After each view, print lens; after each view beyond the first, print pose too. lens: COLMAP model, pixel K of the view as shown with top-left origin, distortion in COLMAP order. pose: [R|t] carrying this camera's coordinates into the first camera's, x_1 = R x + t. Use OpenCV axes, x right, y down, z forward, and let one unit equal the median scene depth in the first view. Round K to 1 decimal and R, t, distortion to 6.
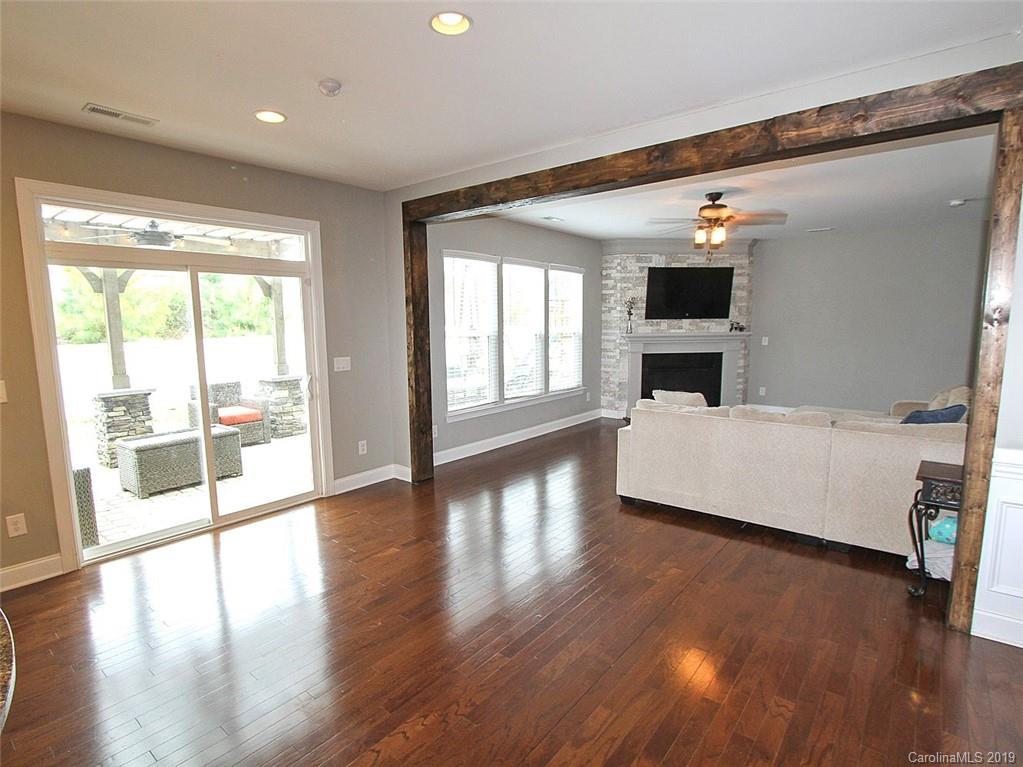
lens RADIAL K [[539.7, 0, 491.2], [0, 539.7, 383.3], [0, 0, 1]] dist [-0.001256, -0.002636]
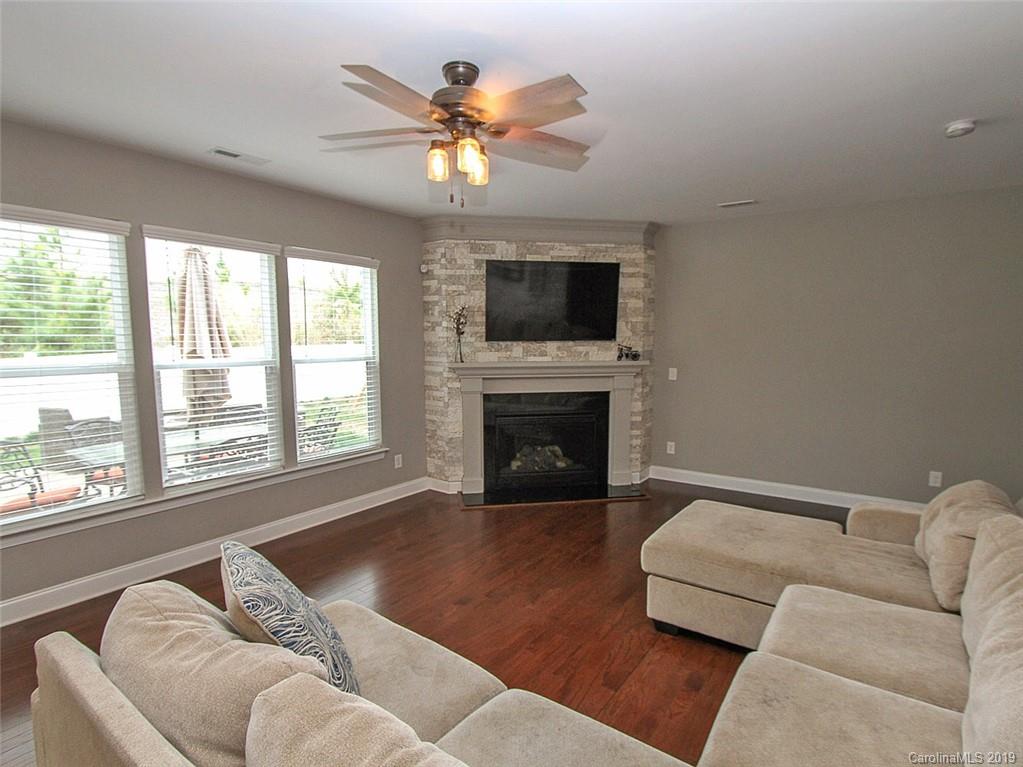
lens RADIAL K [[539.7, 0, 513.2], [0, 539.7, 387.8], [0, 0, 1]] dist [-0.001256, -0.002636]
pose [[0.997927, 0.001073, 0.064355, 0.274081], [0.000628, 0.999651, -0.026393, -0.045067], [-0.064360, 0.026379, 0.997578, 0.351139]]
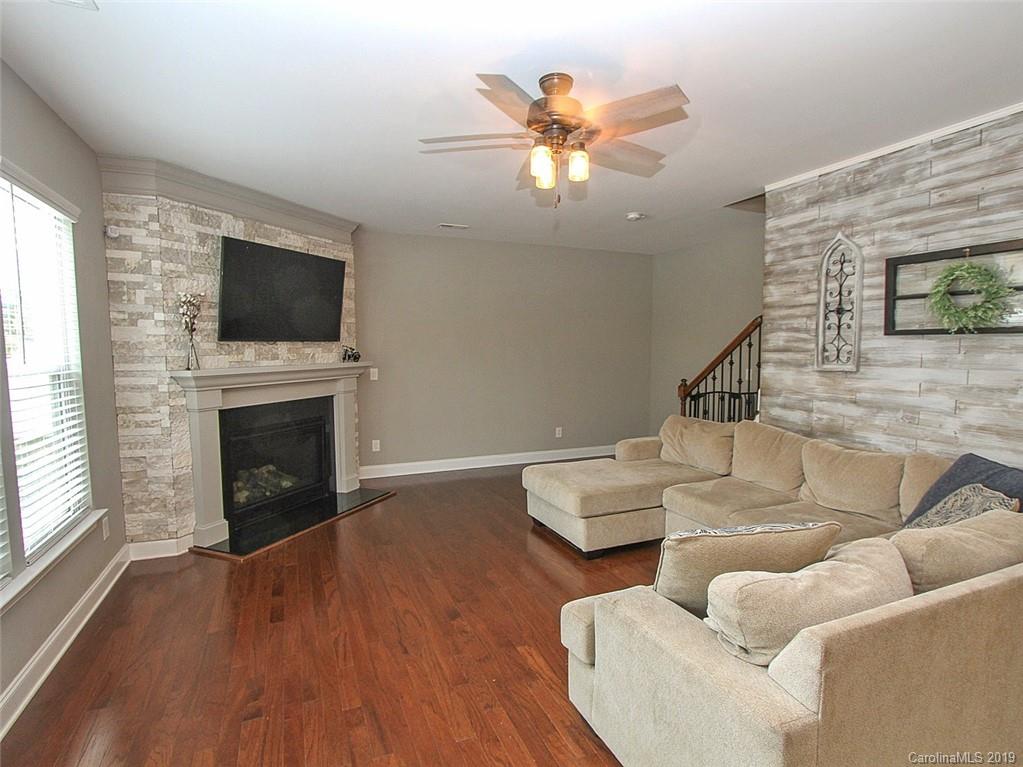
lens RADIAL K [[539.7, 0, 522.4], [0, 539.7, 389.2], [0, 0, 1]] dist [-0.001256, -0.002636]
pose [[0.463957, -0.065108, 0.883462, -0.026095], [0.100512, 0.994724, 0.020523, -0.056086], [-0.880137, 0.079277, 0.468054, 0.521081]]
